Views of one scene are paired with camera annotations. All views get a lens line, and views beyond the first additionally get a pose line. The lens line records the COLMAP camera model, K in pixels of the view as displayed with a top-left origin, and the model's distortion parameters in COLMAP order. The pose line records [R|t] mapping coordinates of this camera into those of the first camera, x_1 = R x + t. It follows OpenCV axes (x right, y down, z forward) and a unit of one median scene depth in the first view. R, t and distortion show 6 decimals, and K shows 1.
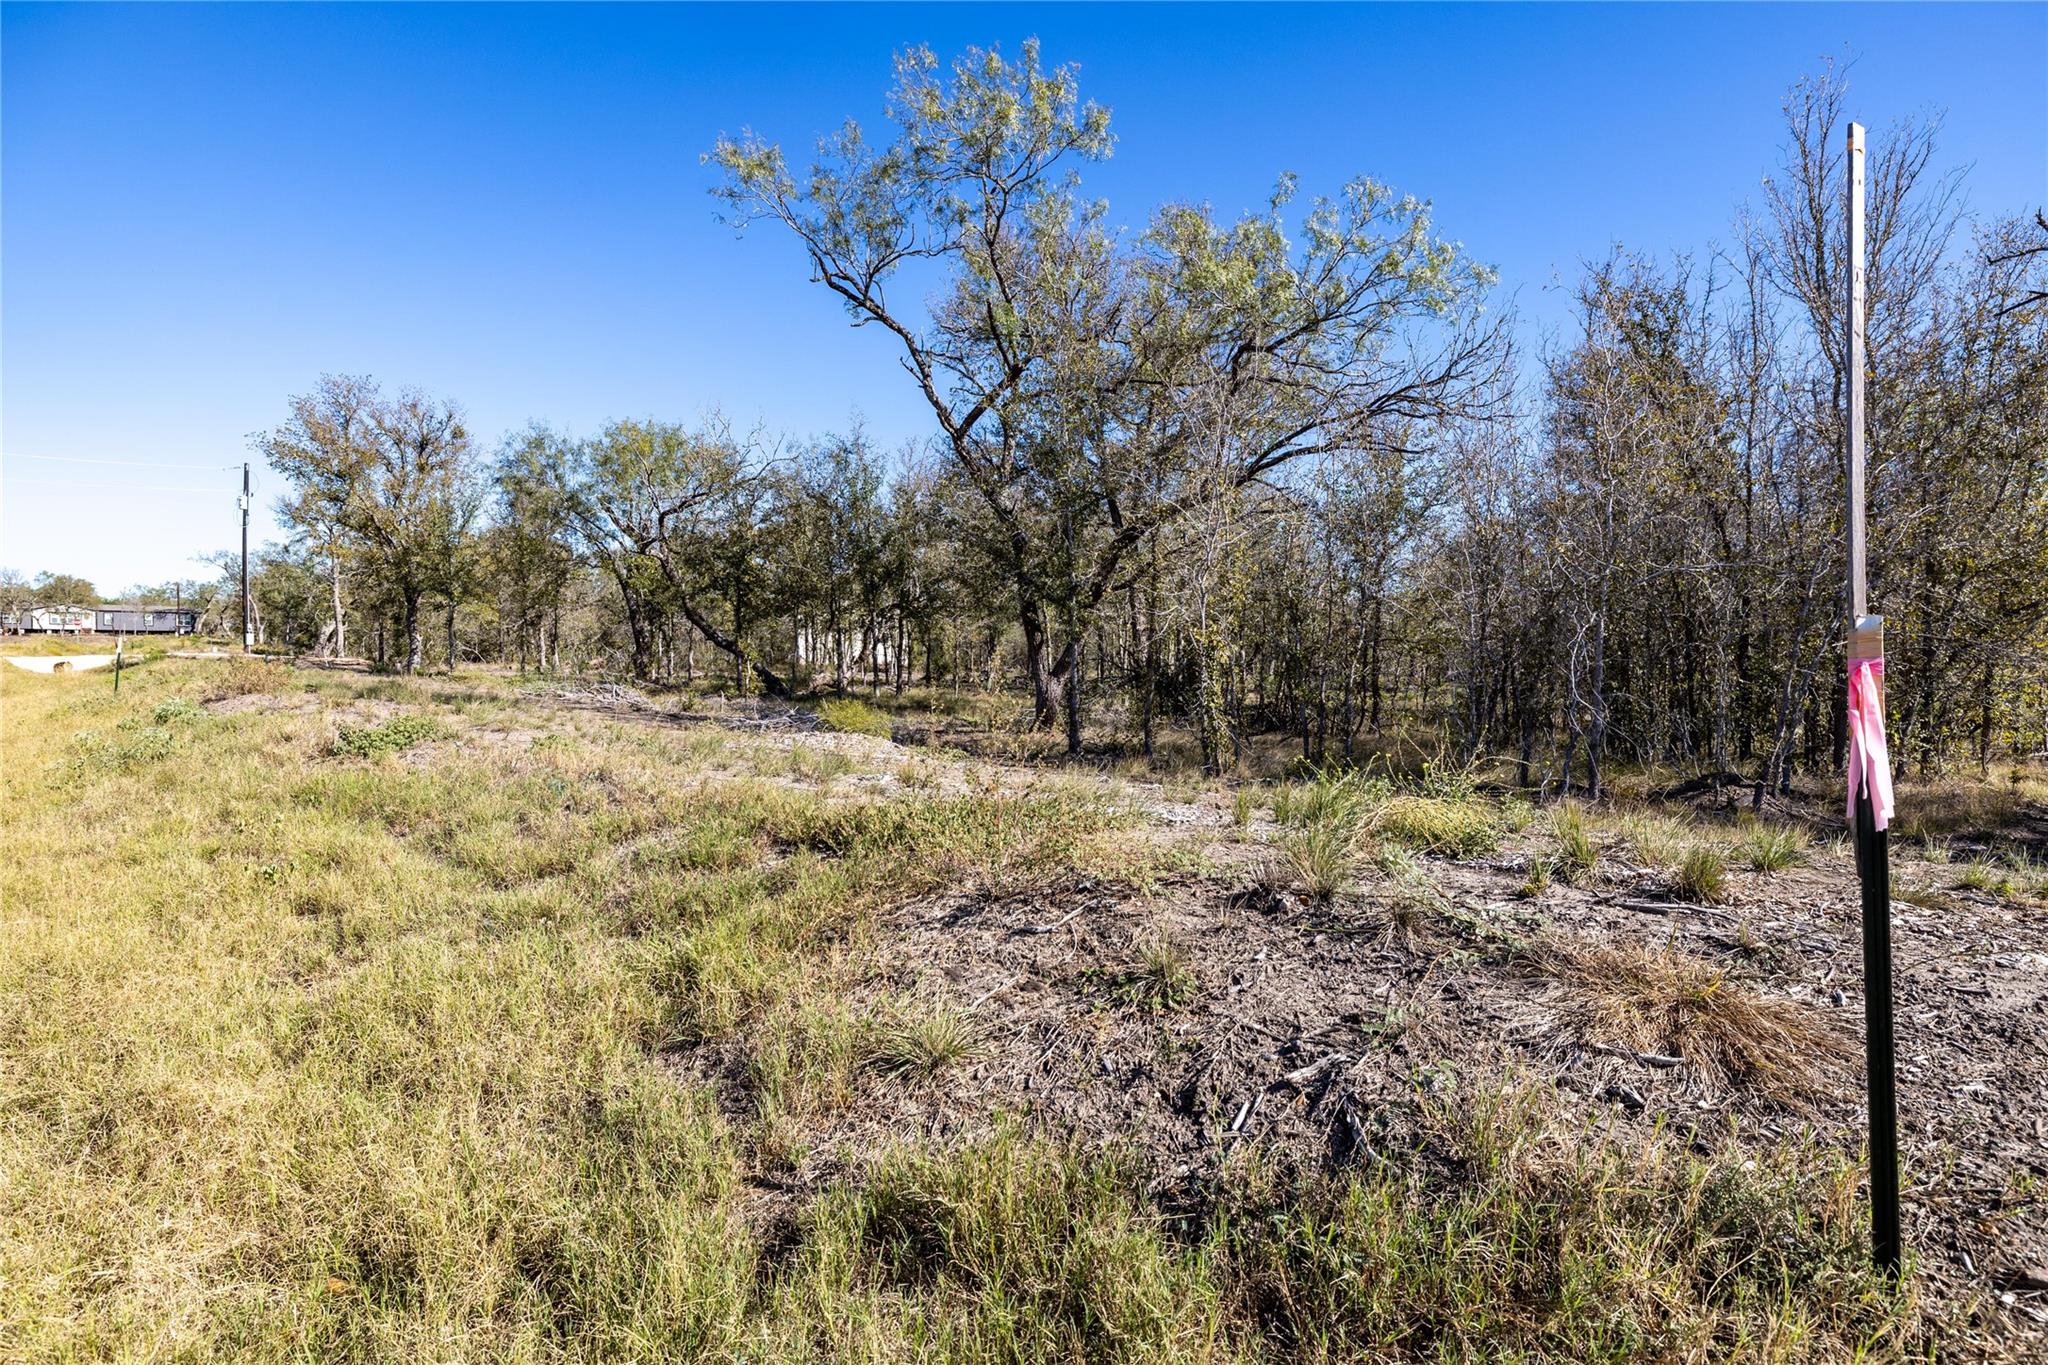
lens RADIAL K [[1105.3, 0, 1028.5], [0, 1105.3, 672.8], [0, 0, 1]] dist [-0.002650, -0.000991]
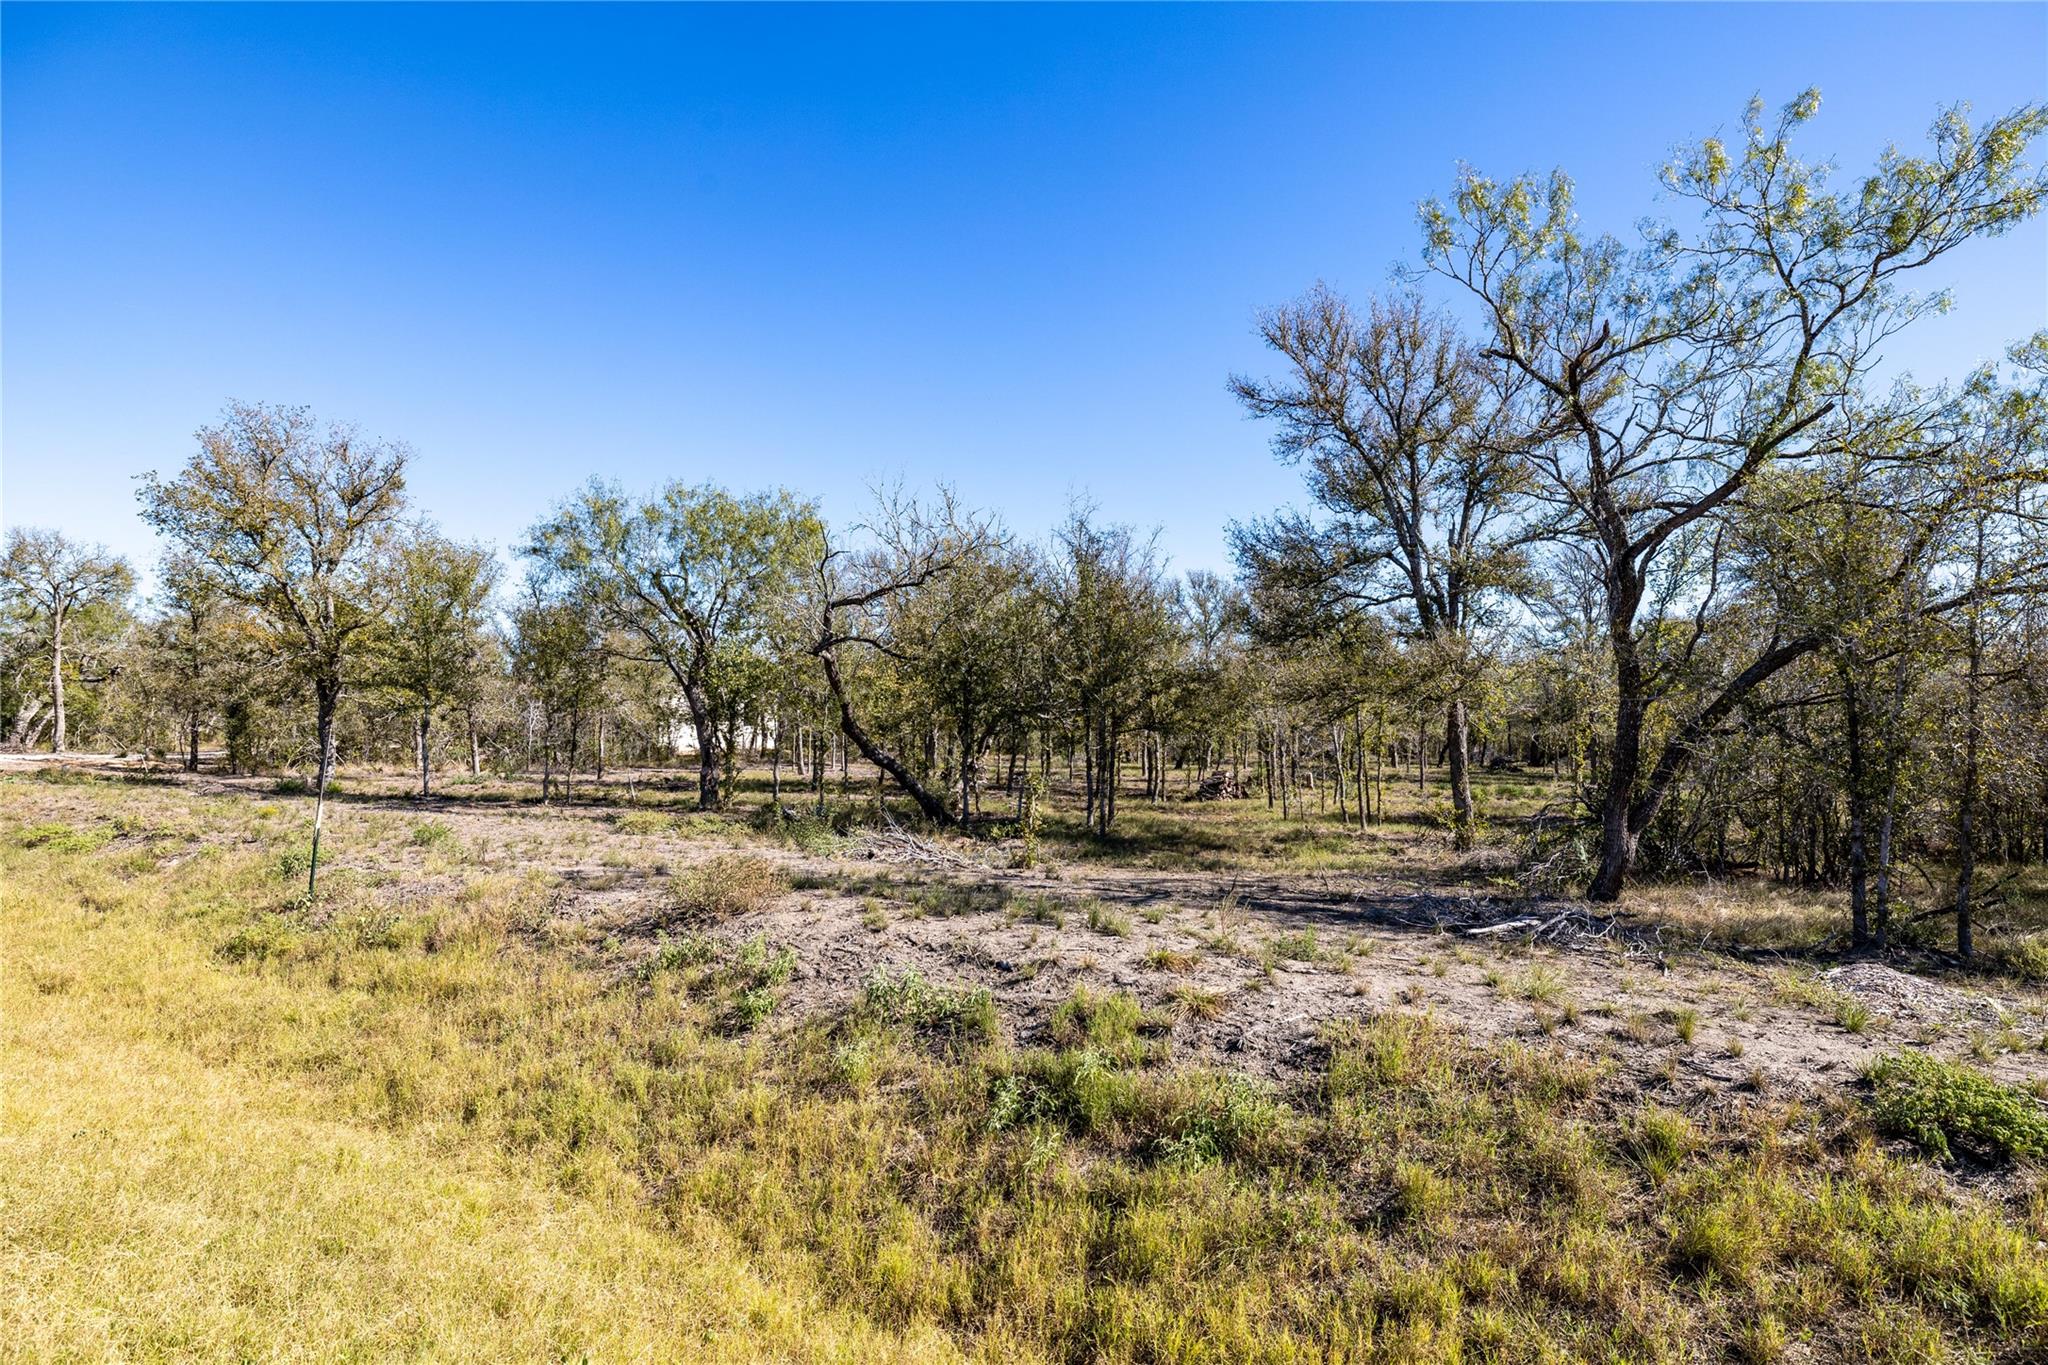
lens RADIAL K [[1105.3, 0, 1031.4], [0, 1105.3, 683.6], [0, 0, 1]] dist [-0.002650, -0.000991]
pose [[0.966567, 0.006076, 0.256344, -0.337668], [0.006882, 0.998744, -0.049623, -0.038338], [-0.256324, 0.049728, 0.965311, 0.151288]]
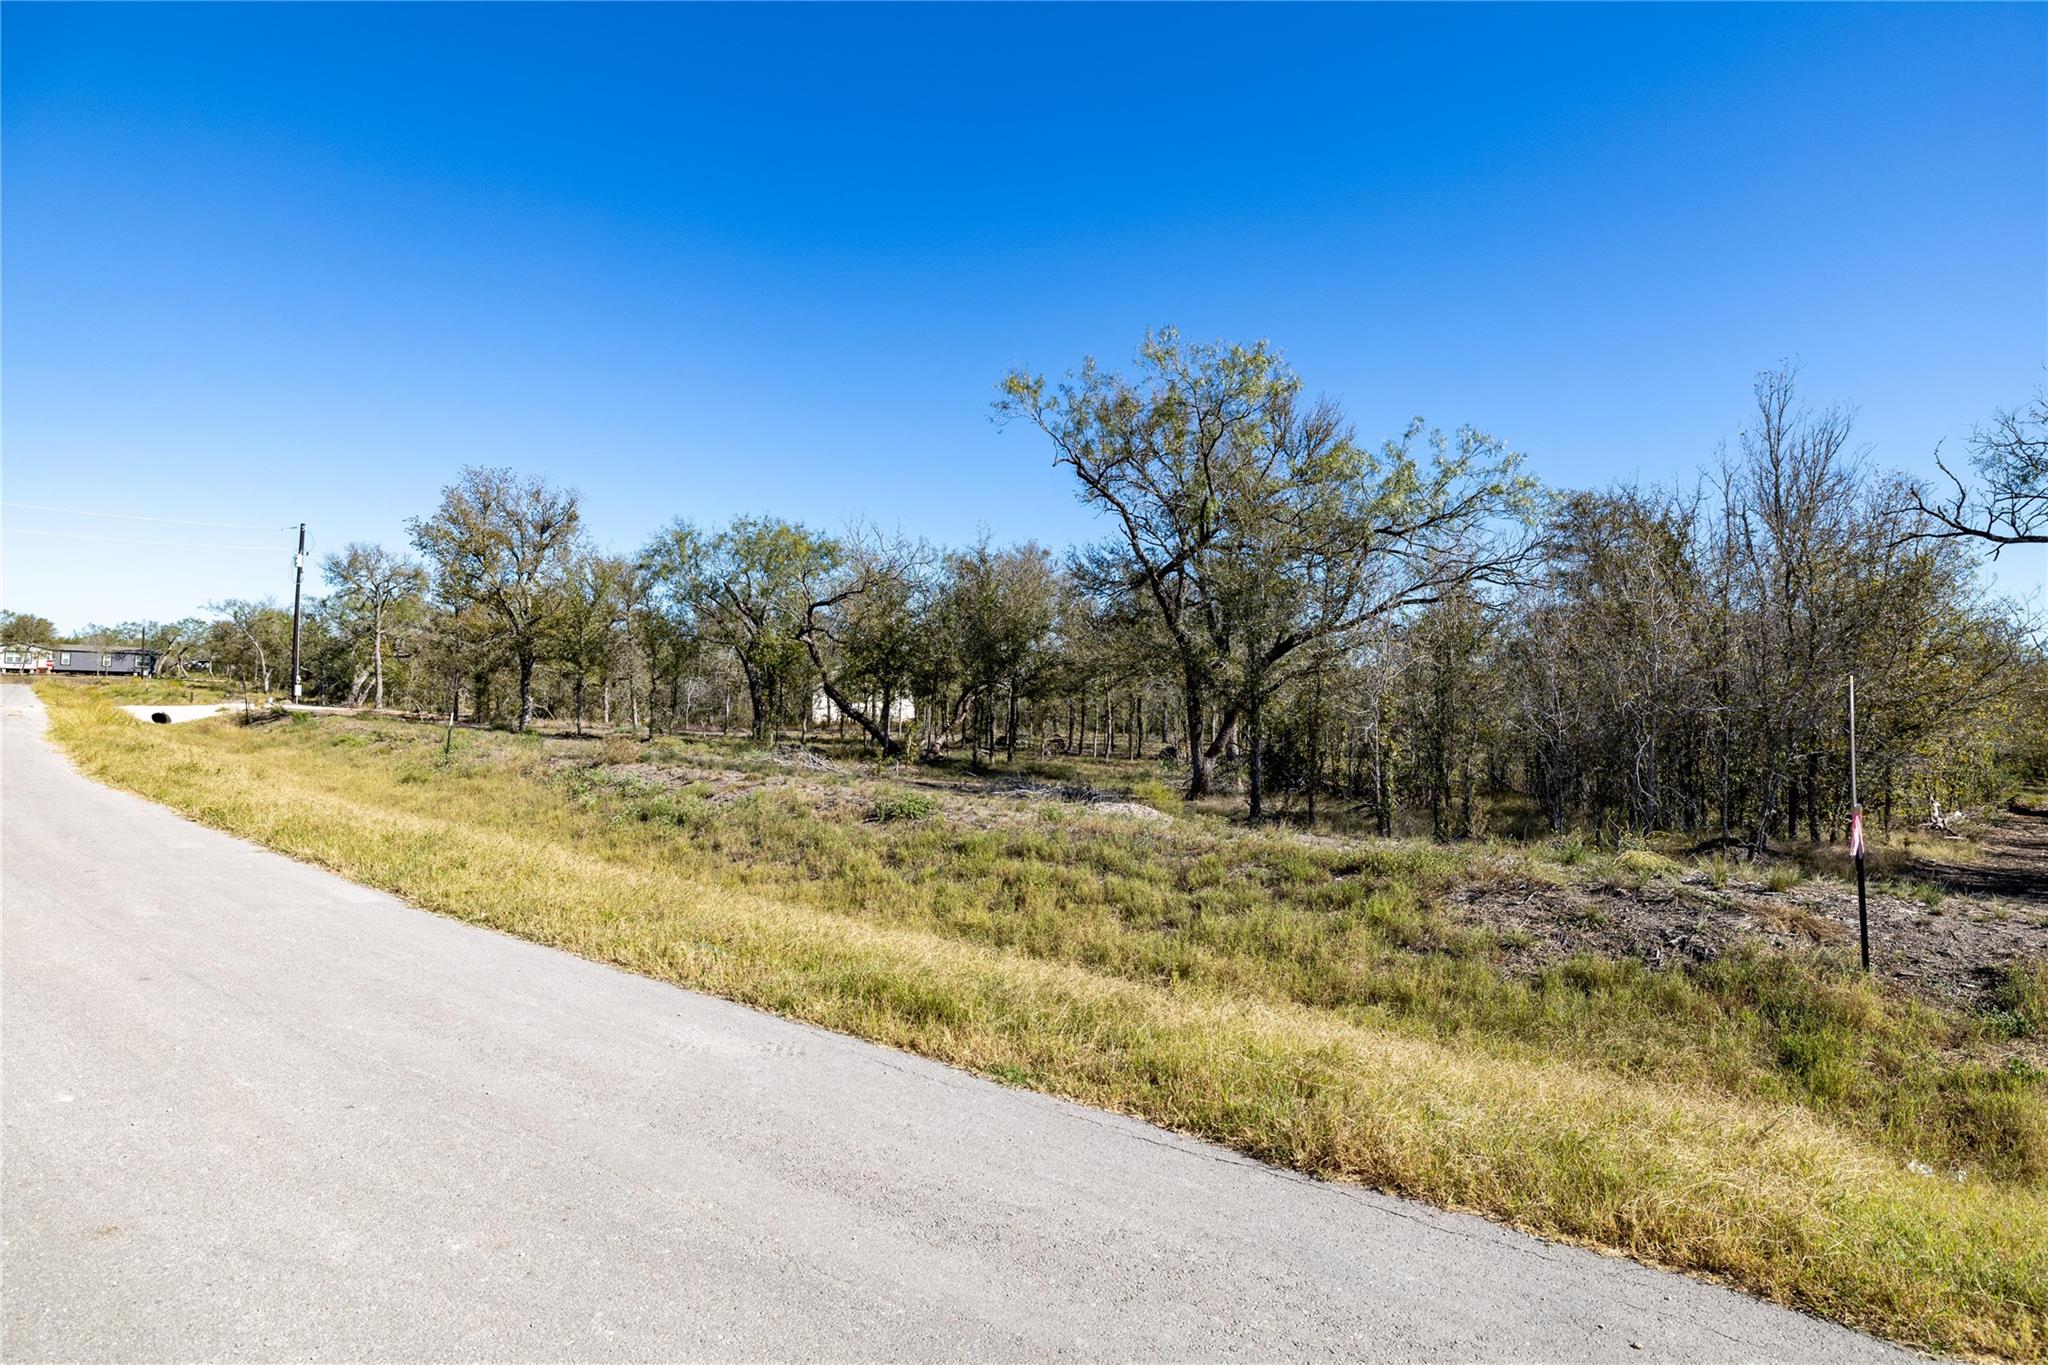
lens RADIAL K [[1105.3, 0, 1017.1], [0, 1105.3, 686.0], [0, 0, 1]] dist [-0.002650, -0.000991]
pose [[0.998743, 0.016982, 0.047169, -0.141246], [-0.015355, 0.999282, -0.034649, -0.017092], [-0.047723, 0.033881, 0.998286, -0.162762]]
